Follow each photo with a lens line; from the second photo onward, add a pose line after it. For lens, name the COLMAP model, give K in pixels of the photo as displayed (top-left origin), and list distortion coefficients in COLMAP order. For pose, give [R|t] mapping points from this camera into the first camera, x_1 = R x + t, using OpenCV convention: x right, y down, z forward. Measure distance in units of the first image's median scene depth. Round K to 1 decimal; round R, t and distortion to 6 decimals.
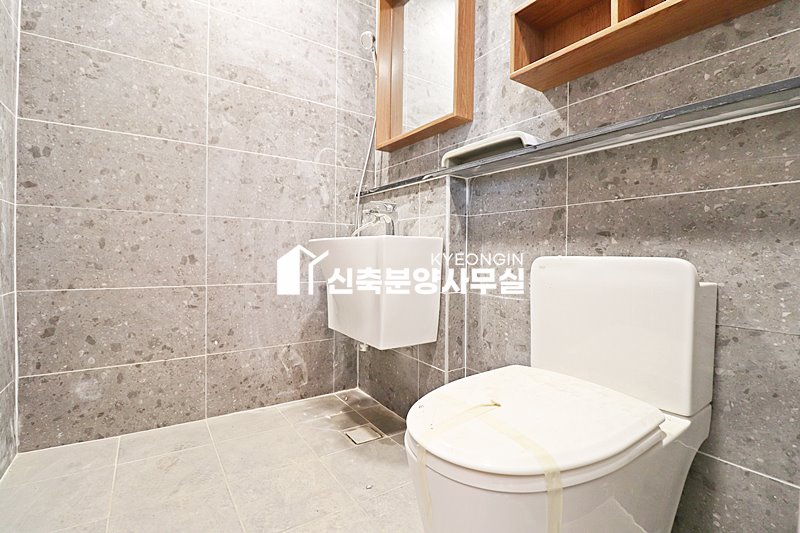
lens RADIAL K [[372.6, 0, 400.6], [0, 372.6, 260.5], [0, 0, 1]] dist [-0.001541, -0.012311]
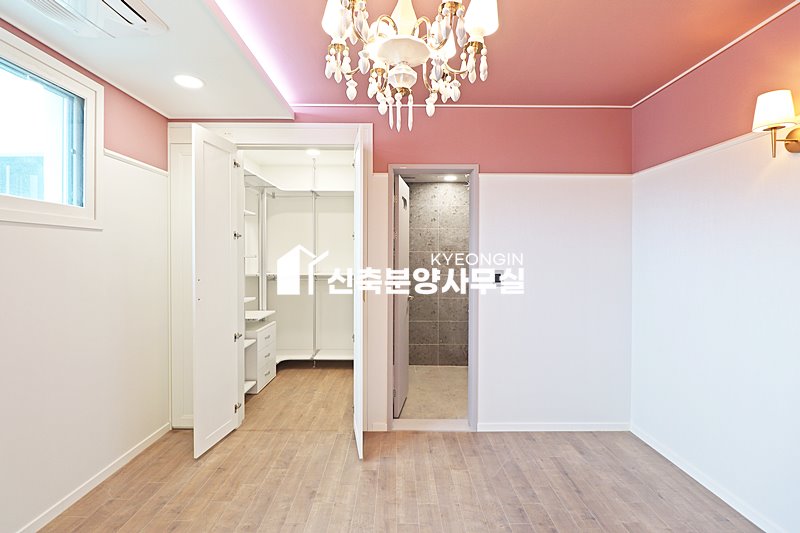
lens RADIAL K [[372.6, 0, 400.6], [0, 372.6, 260.5], [0, 0, 1]] dist [-0.001541, -0.012311]
pose [[0.822986, -0.005680, -0.568034, 0.997836], [-0.000488, 0.999943, -0.010706, -0.415244], [0.568062, 0.009088, 0.822936, -1.755518]]
